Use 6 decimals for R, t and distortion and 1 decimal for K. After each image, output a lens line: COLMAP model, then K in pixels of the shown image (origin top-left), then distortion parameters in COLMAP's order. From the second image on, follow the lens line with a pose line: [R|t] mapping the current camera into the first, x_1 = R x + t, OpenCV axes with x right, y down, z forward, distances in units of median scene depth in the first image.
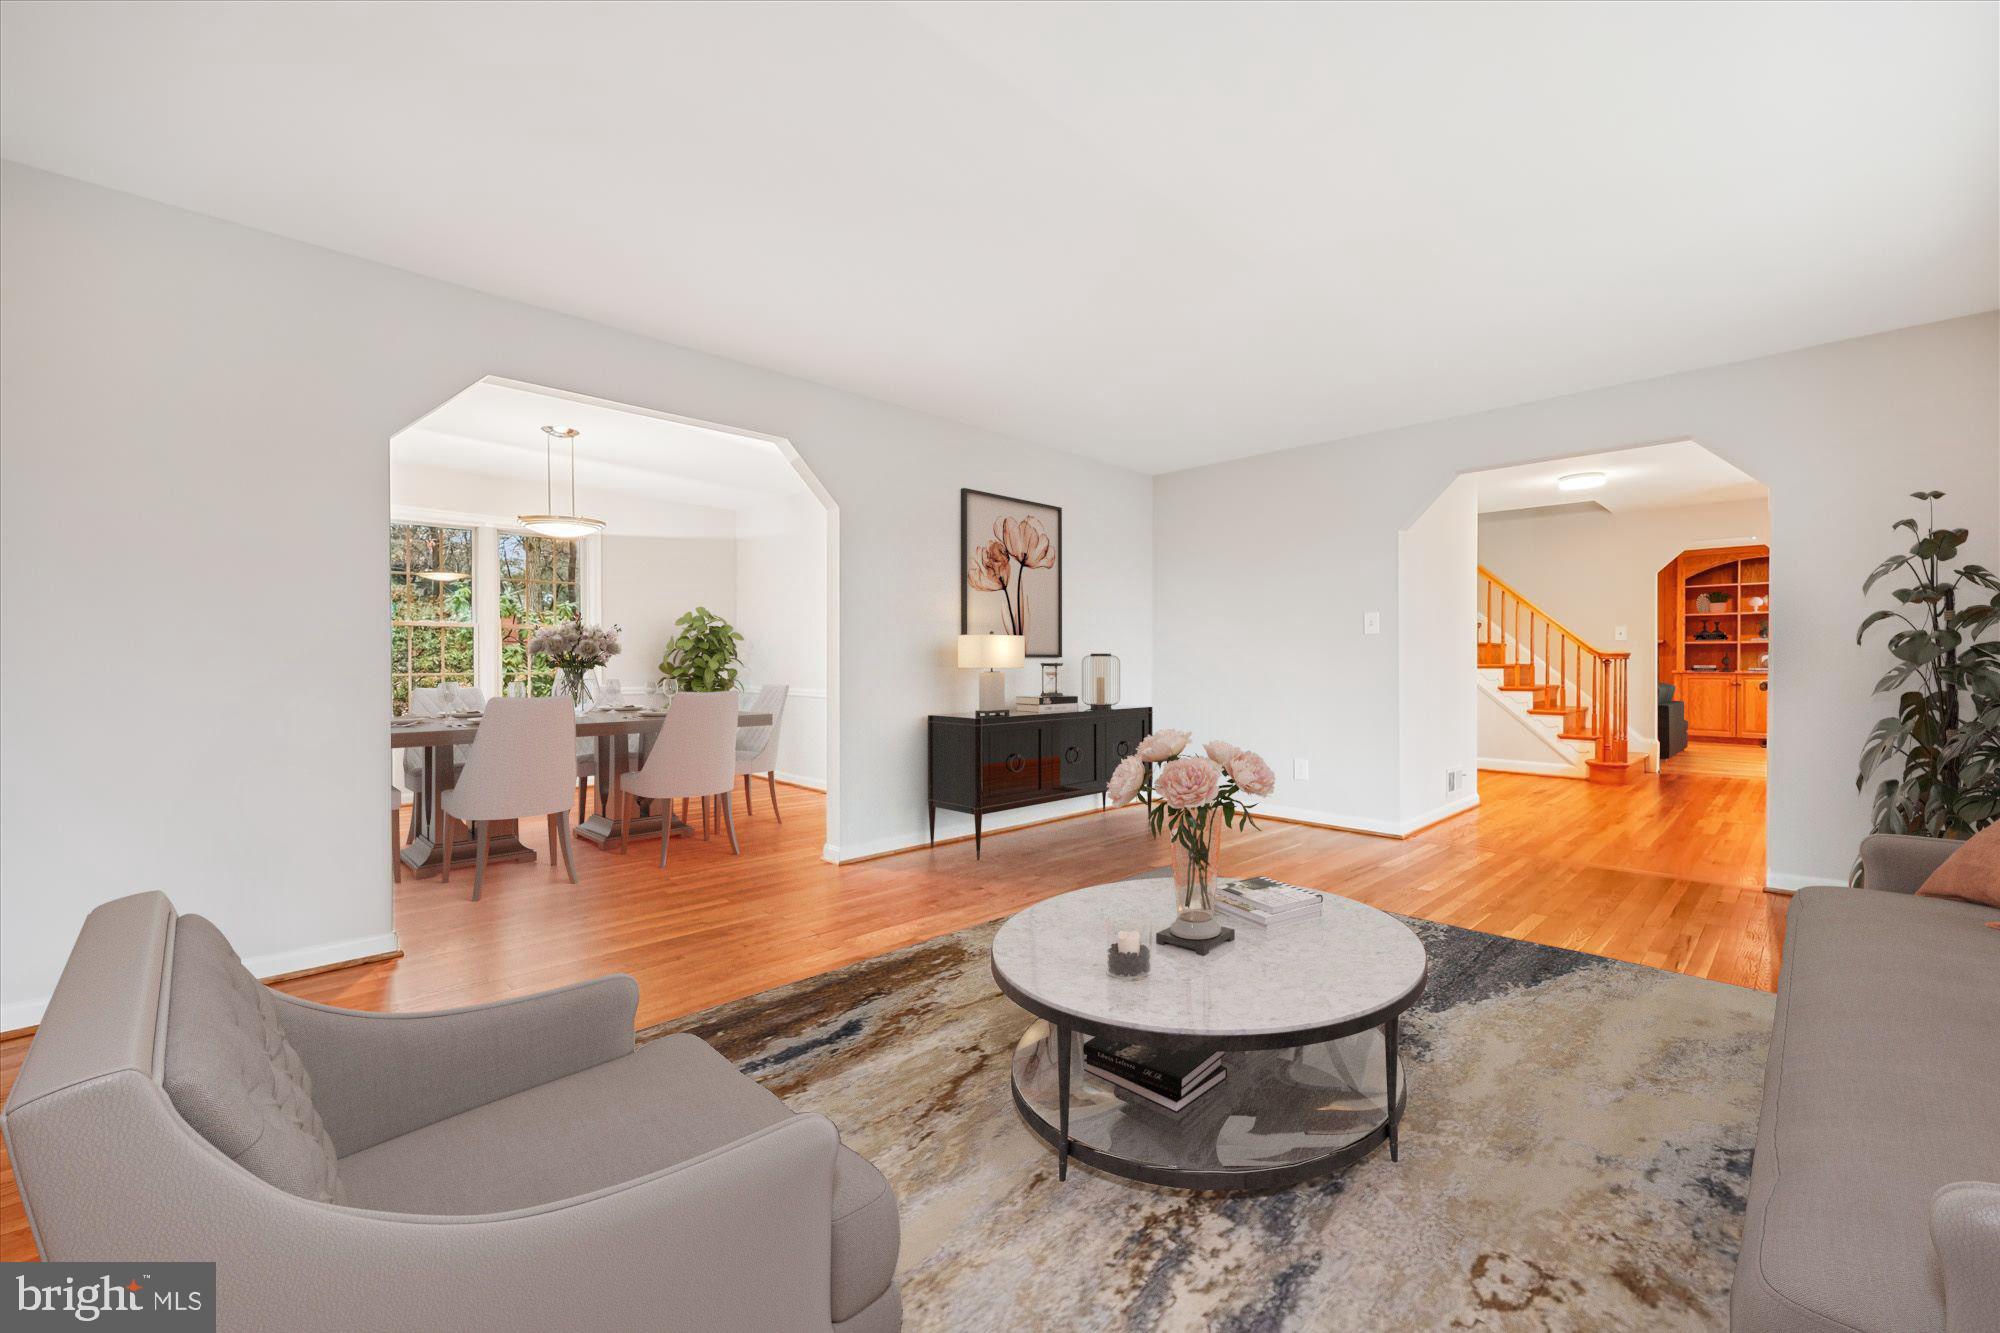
lens RADIAL K [[813.1, 0, 988.0], [0, 813.1, 658.5], [0, 0, 1]] dist [0.001206, -0.000356]
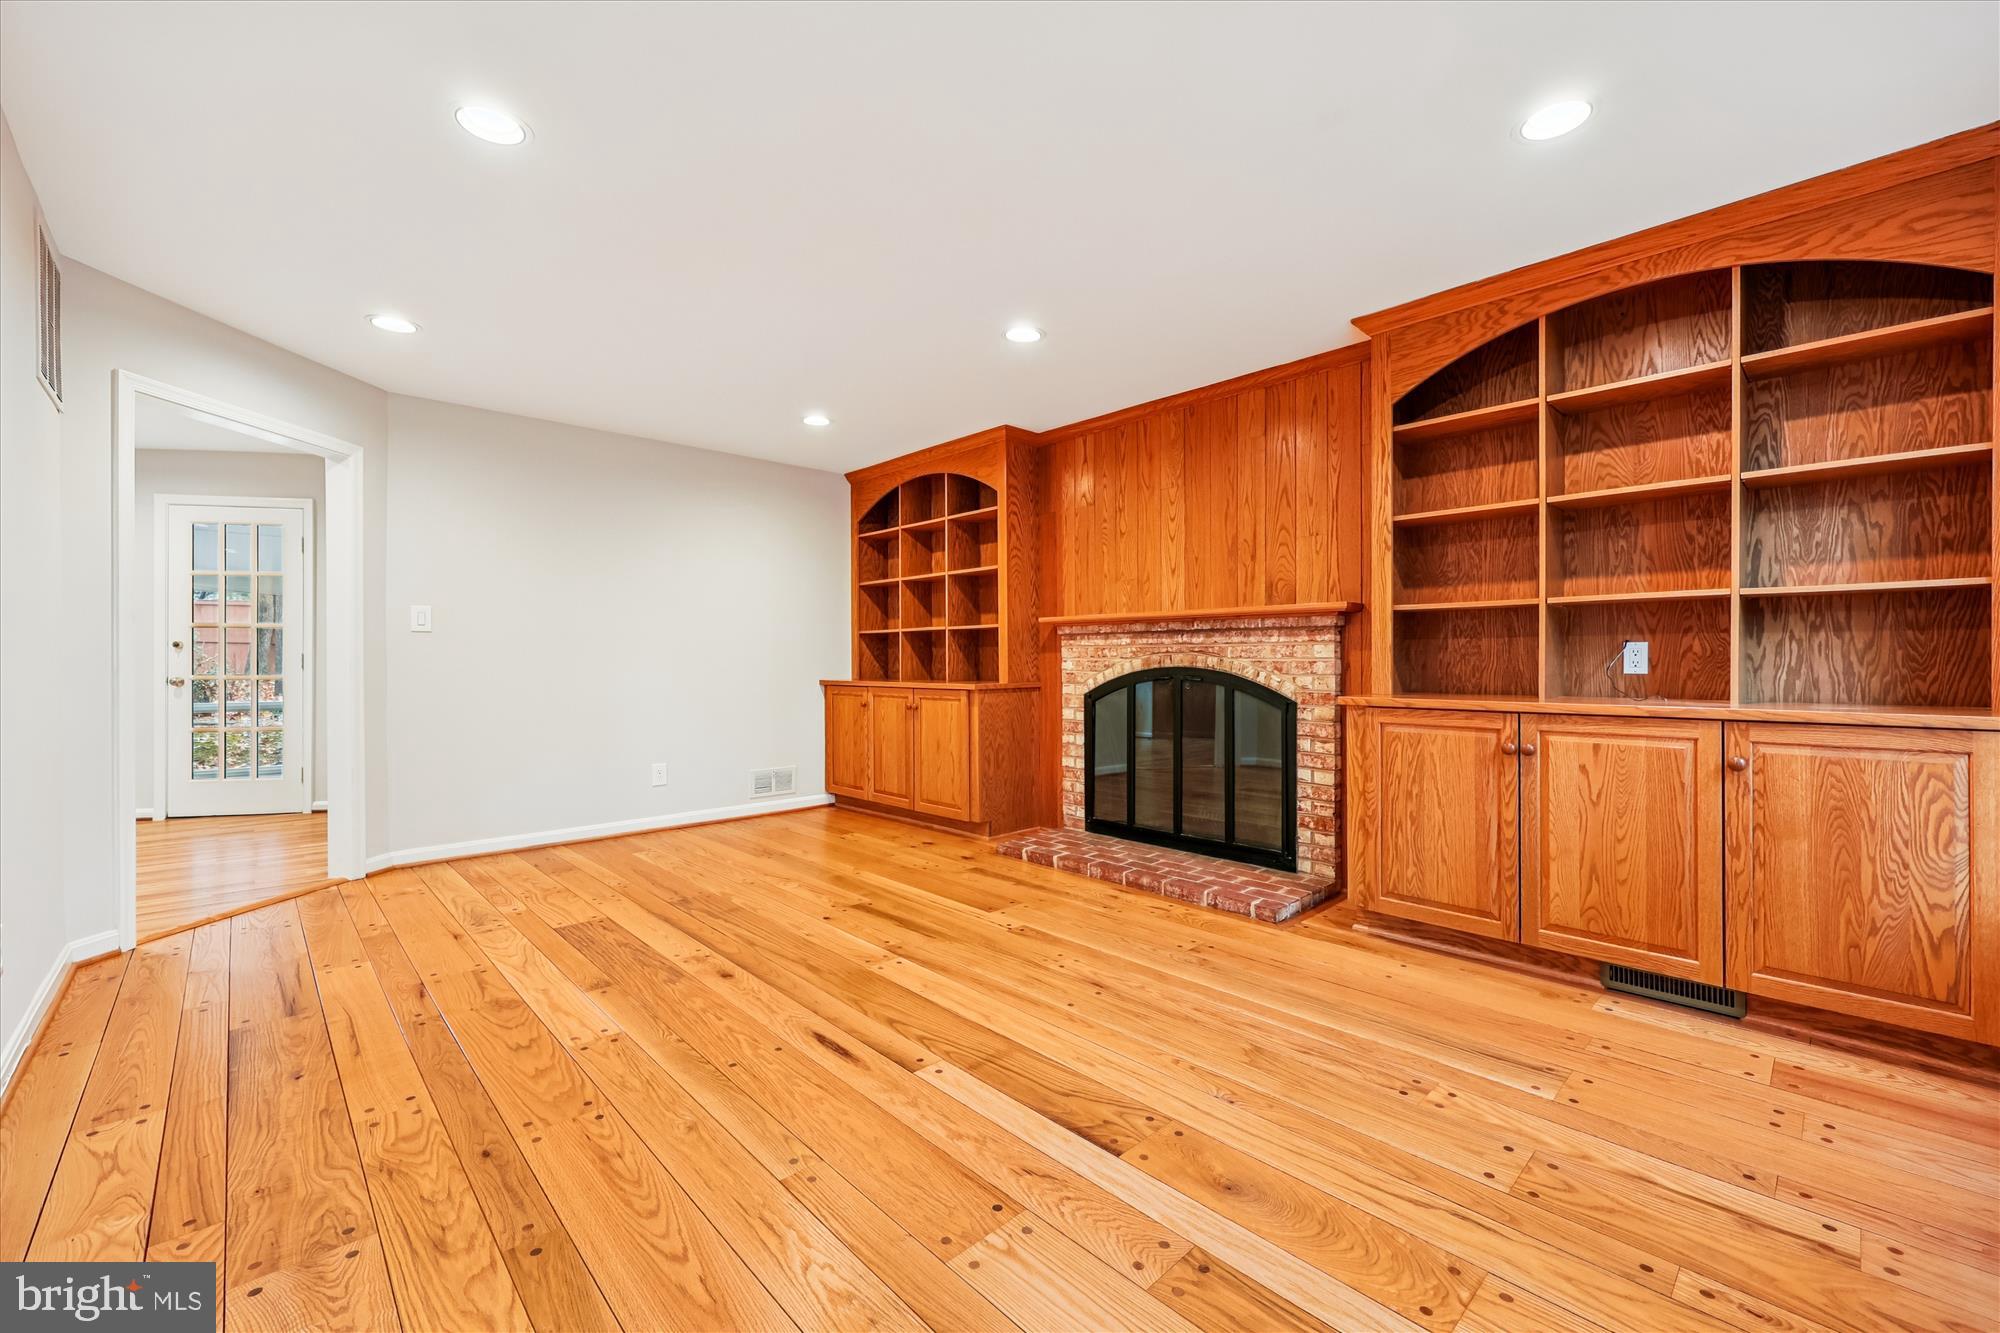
lens RADIAL K [[813.1, 0, 1007.0], [0, 813.1, 660.0], [0, 0, 1]] dist [0.001206, -0.000356]
pose [[0.999914, -0.003827, -0.012568, 0.754025], [0.003806, 0.999991, -0.001690, 0.000979], [0.012575, 0.001642, 0.999920, 0.726551]]
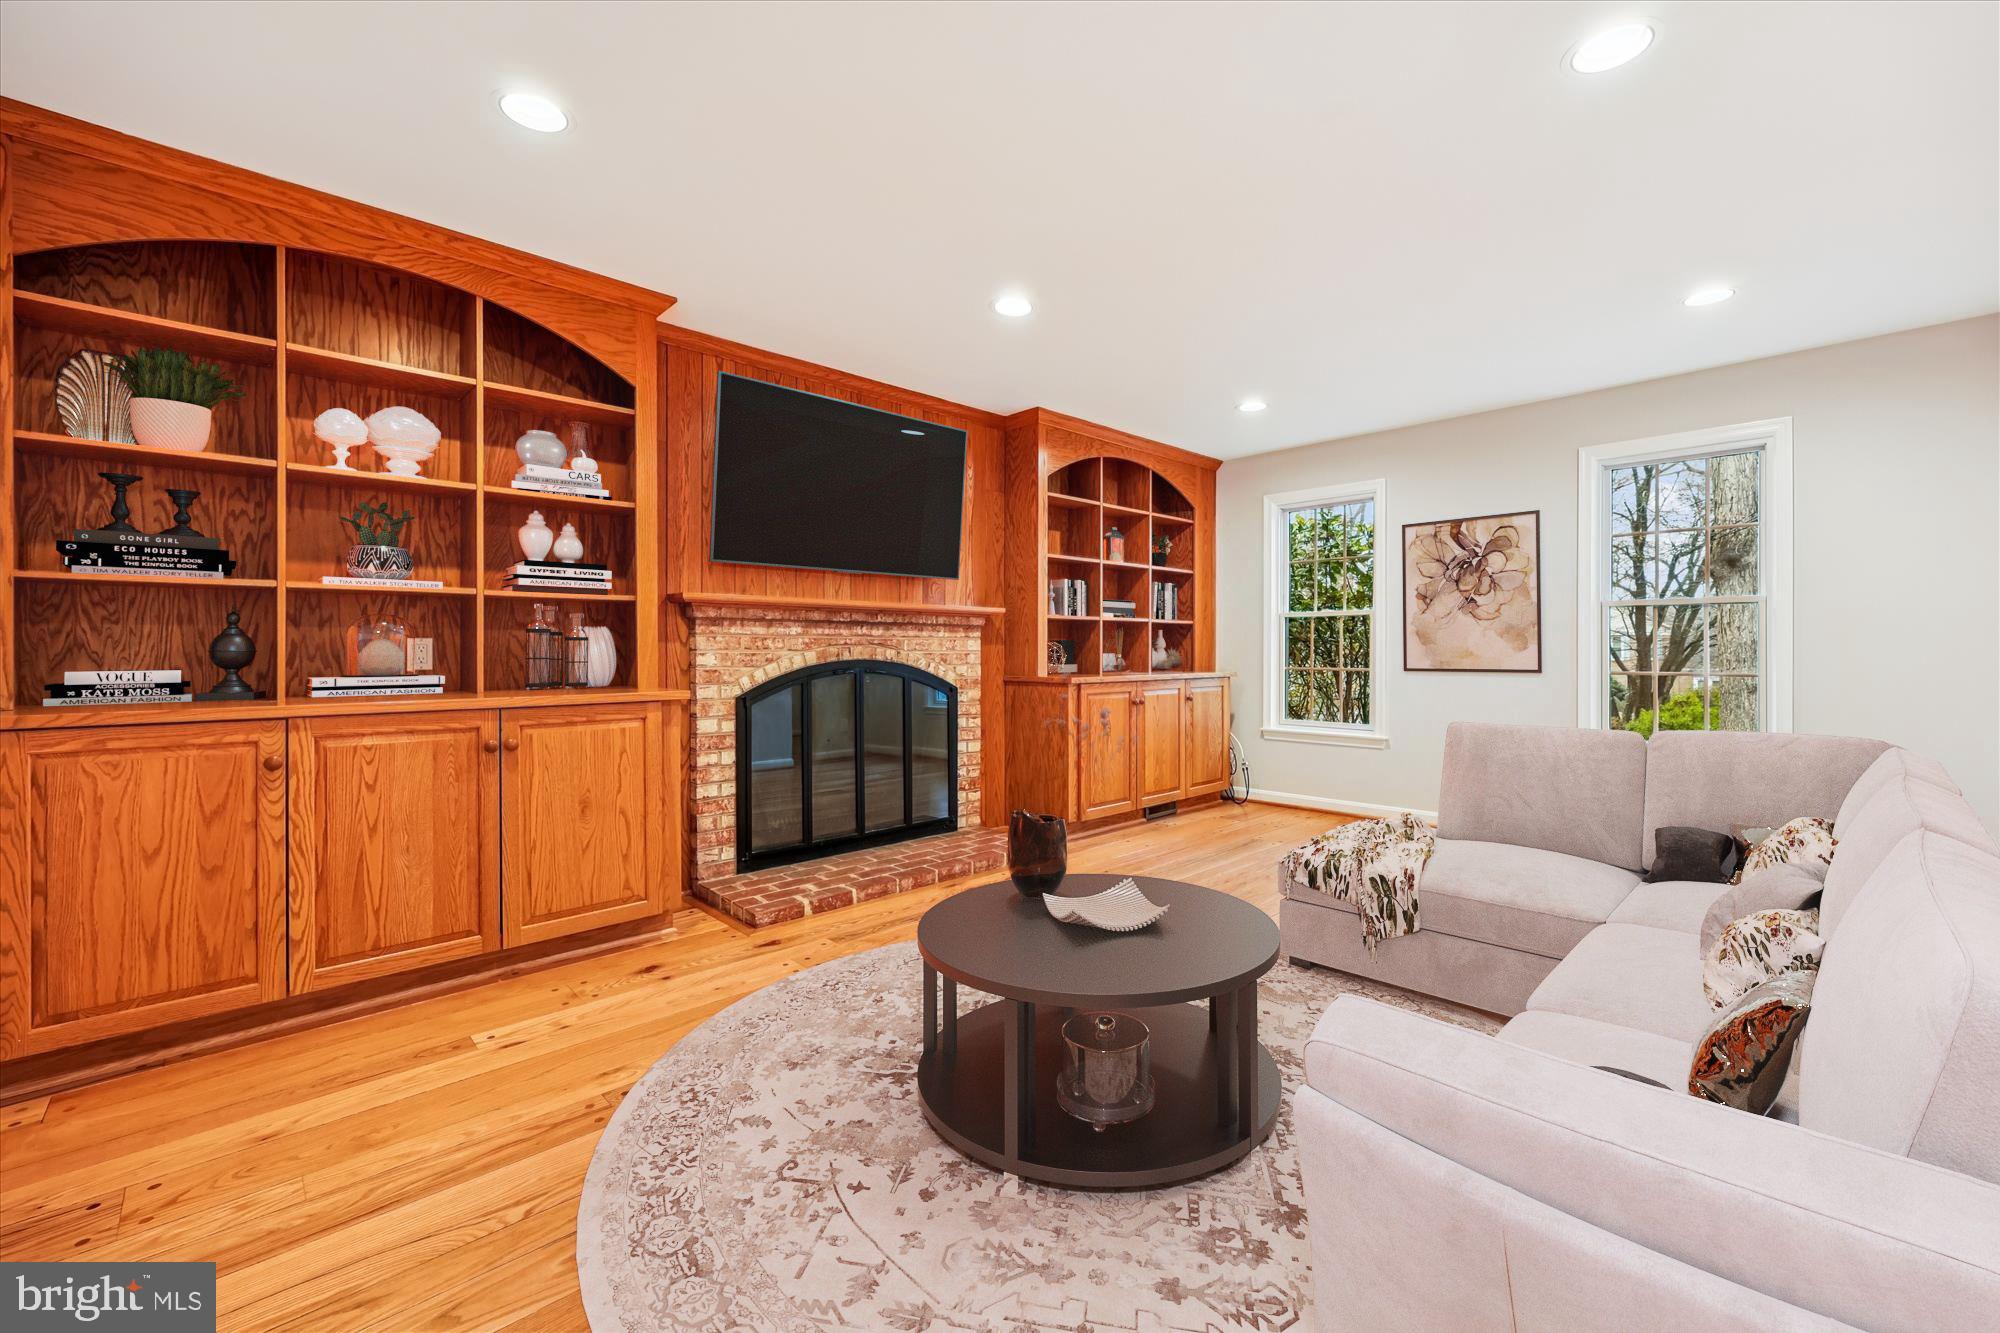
lens RADIAL K [[813.1, 0, 998.3], [0, 813.1, 652.5], [0, 0, 1]] dist [0.001206, -0.000356]
pose [[0.013585, -0.001041, 0.999907, 0.426092], [0.005514, 0.999984, 0.000966, 0.000549], [-0.999893, 0.005500, 0.013590, 1.082029]]
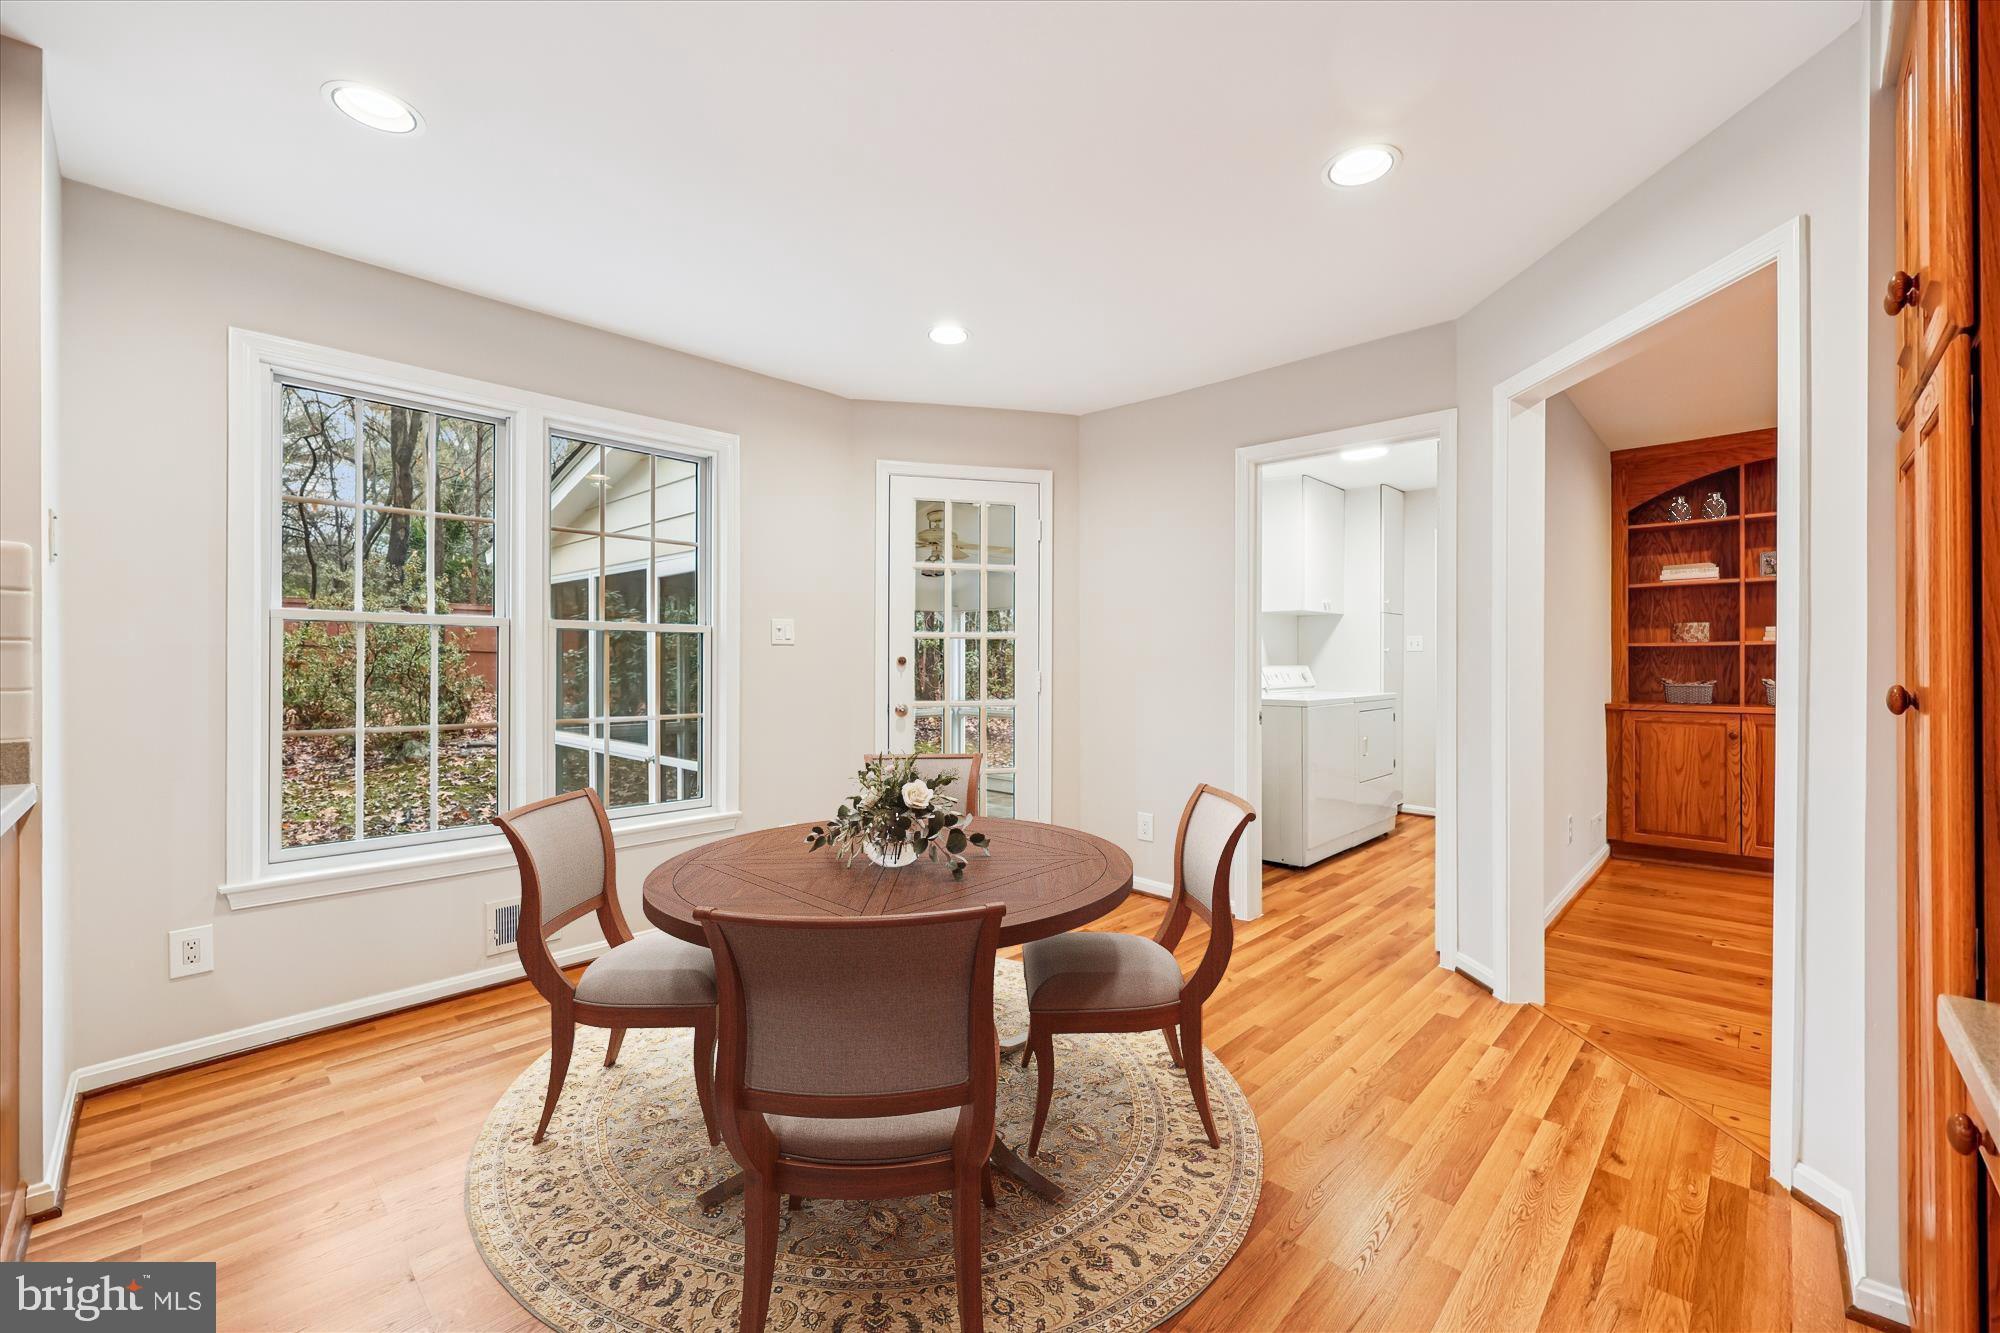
lens RADIAL K [[813.1, 0, 1005.0], [0, 813.1, 663.9], [0, 0, 1]] dist [0.001206, -0.000356]
pose [[0.999143, -0.003095, 0.041287, 0.223661], [0.003169, 0.999993, -0.001734, -0.010203], [-0.041281, 0.001863, 0.999146, 0.848770]]
